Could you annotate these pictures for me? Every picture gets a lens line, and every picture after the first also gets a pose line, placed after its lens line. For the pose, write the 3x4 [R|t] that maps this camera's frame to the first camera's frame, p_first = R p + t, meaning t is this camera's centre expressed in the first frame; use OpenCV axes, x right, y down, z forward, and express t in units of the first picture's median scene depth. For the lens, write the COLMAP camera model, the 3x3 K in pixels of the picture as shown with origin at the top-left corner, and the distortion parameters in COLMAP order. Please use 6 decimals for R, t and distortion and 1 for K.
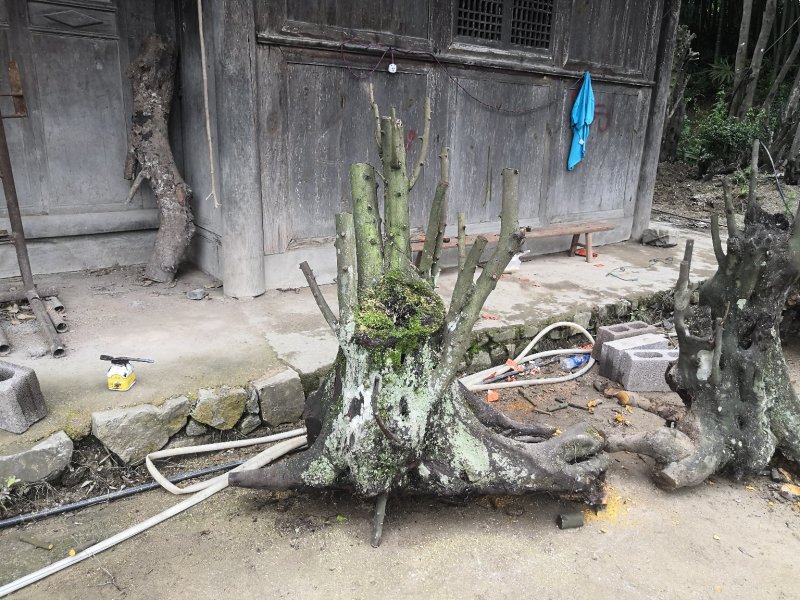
lens RADIAL K [[628.4, 0, 399.7], [0, 628.4, 299.7], [0, 0, 1]] dist [-0.006983, 0.048180]
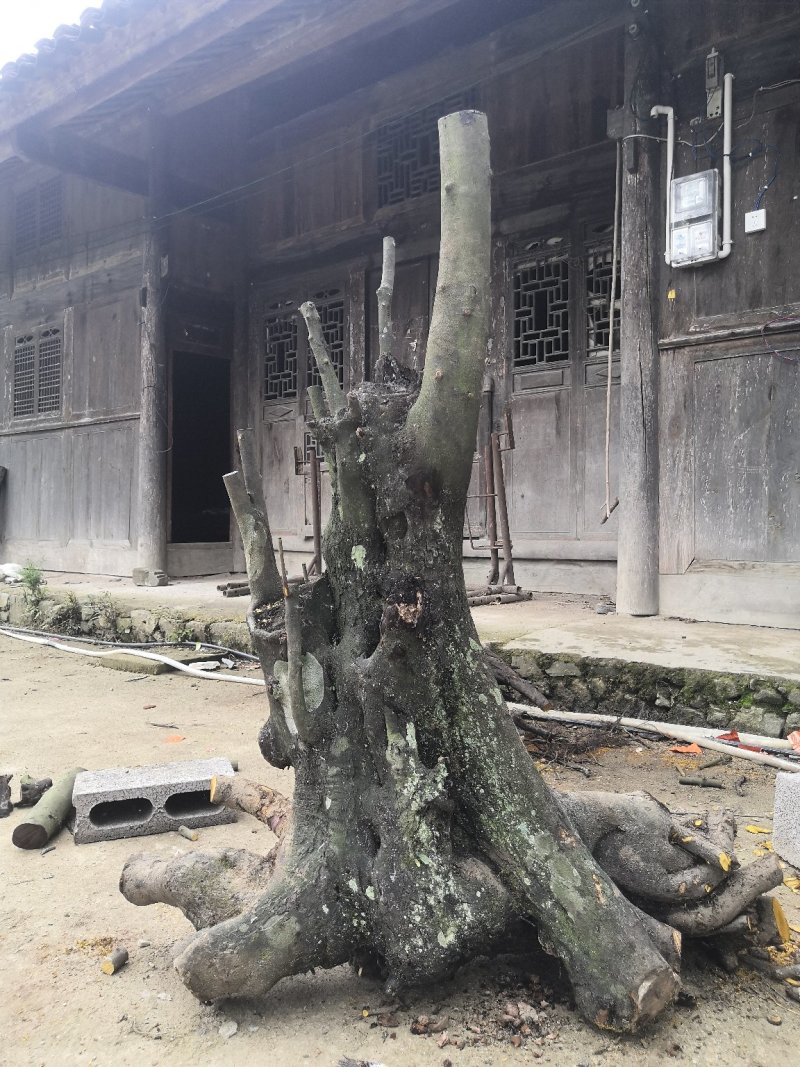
lens RADIAL K [[838.1, 0, 401.0], [0, 838.1, 537.6], [0, 0, 1]] dist [-0.006983, 0.048180]
pose [[0.242962, -0.026988, -0.969660, 0.868819], [-0.267550, 0.958974, -0.093730, 0.091175], [0.932409, 0.282206, 0.225774, 0.394234]]
